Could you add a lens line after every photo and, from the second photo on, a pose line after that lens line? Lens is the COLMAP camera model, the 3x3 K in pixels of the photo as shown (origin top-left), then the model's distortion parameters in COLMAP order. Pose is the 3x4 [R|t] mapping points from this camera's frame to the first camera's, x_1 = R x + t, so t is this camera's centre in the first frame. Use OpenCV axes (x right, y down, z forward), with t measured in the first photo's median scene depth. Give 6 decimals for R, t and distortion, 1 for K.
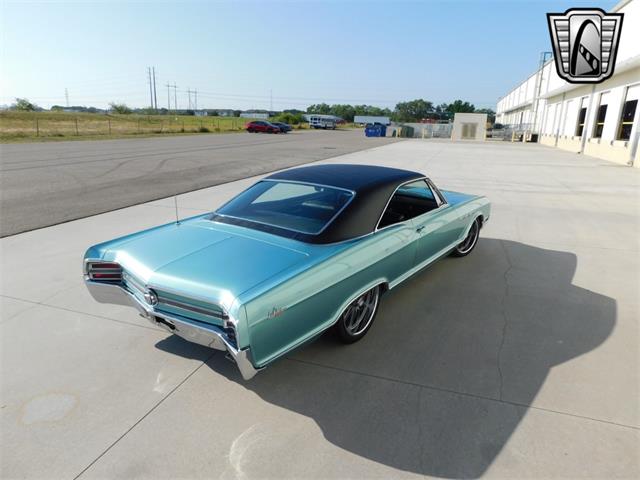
lens RADIAL K [[418.7, 0, 318.3], [0, 418.7, 234.2], [0, 0, 1]] dist [-0.069229, 0.051088]
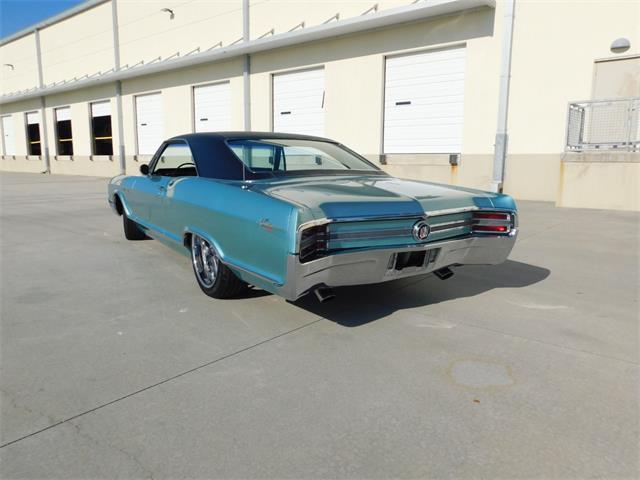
lens RADIAL K [[476.8, 0, 320.1], [0, 476.8, 236.7], [0, 0, 1]] dist [-0.006646, 0.004958]
pose [[0.356176, -0.167888, 0.919213, -0.074539], [0.247109, 0.965628, 0.080616, 0.001528], [-0.901153, 0.198433, 0.385420, 0.042370]]
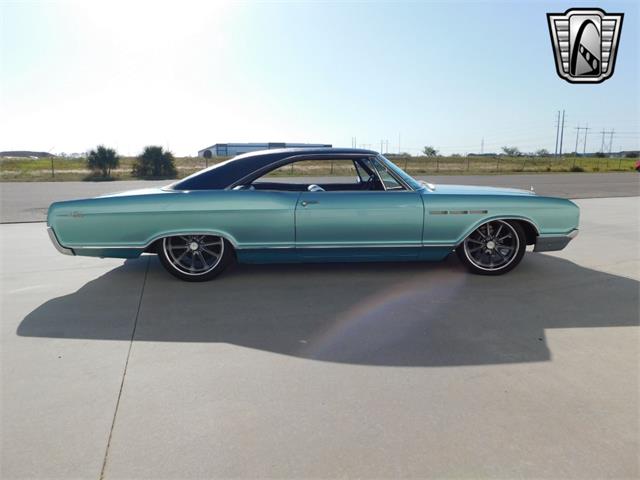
lens RADIAL K [[417.9, 0, 319.9], [0, 417.9, 227.5], [0, 0, 1]] dist [-0.058691, 0.034888]
pose [[0.626219, 0.089497, -0.774494, 0.077640], [-0.182358, 0.982648, -0.033895, 0.004684], [0.758021, 0.162461, 0.631673, 0.035369]]
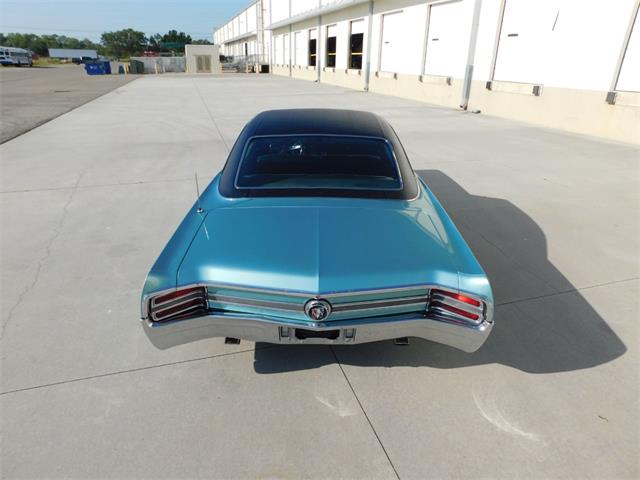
lens RADIAL K [[418.7, 0, 318.8], [0, 418.7, 238.4], [0, 0, 1]] dist [-0.069229, 0.051088]
pose [[0.805560, -0.243370, 0.540226, -0.041073], [0.156459, 0.966762, 0.202219, -0.006655], [-0.571484, -0.078377, 0.816862, 0.020472]]
